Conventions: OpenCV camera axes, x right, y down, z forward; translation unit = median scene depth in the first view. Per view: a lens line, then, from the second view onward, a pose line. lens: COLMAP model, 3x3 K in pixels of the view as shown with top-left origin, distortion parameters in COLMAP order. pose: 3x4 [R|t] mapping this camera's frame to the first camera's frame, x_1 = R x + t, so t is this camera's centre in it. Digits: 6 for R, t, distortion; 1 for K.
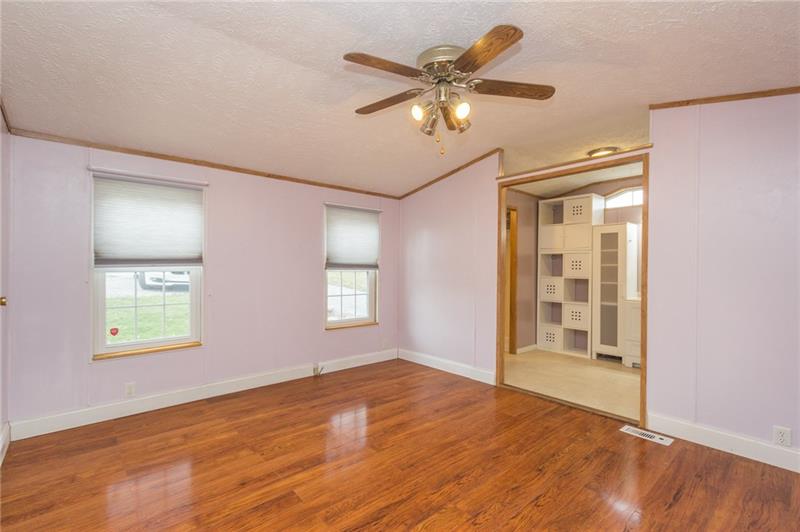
lens RADIAL K [[363.4, 0, 399.3], [0, 363.4, 266.3], [0, 0, 1]] dist [0.007810, -0.000705]
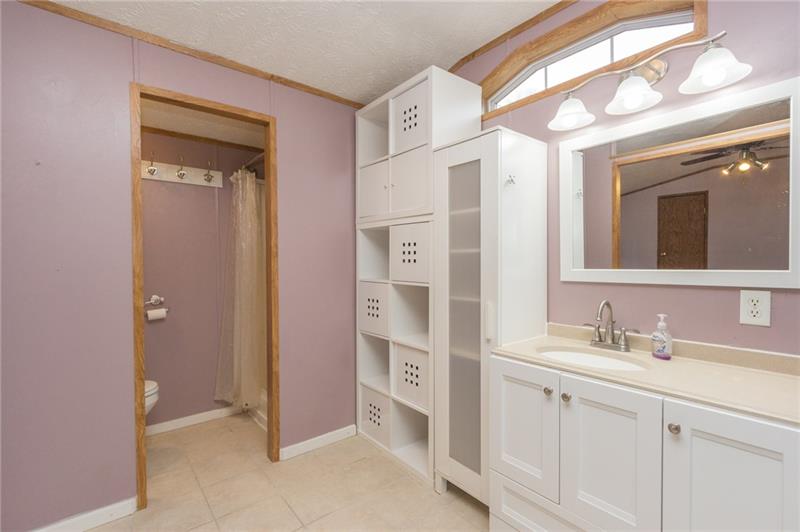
lens RADIAL K [[363.4, 0, 400.9], [0, 363.4, 266.9], [0, 0, 1]] dist [0.007810, -0.000705]
pose [[0.999337, -0.005967, -0.035911, 0.492916], [0.006422, 0.999900, 0.012581, 0.007876], [0.035832, -0.012803, 0.999276, 0.589440]]
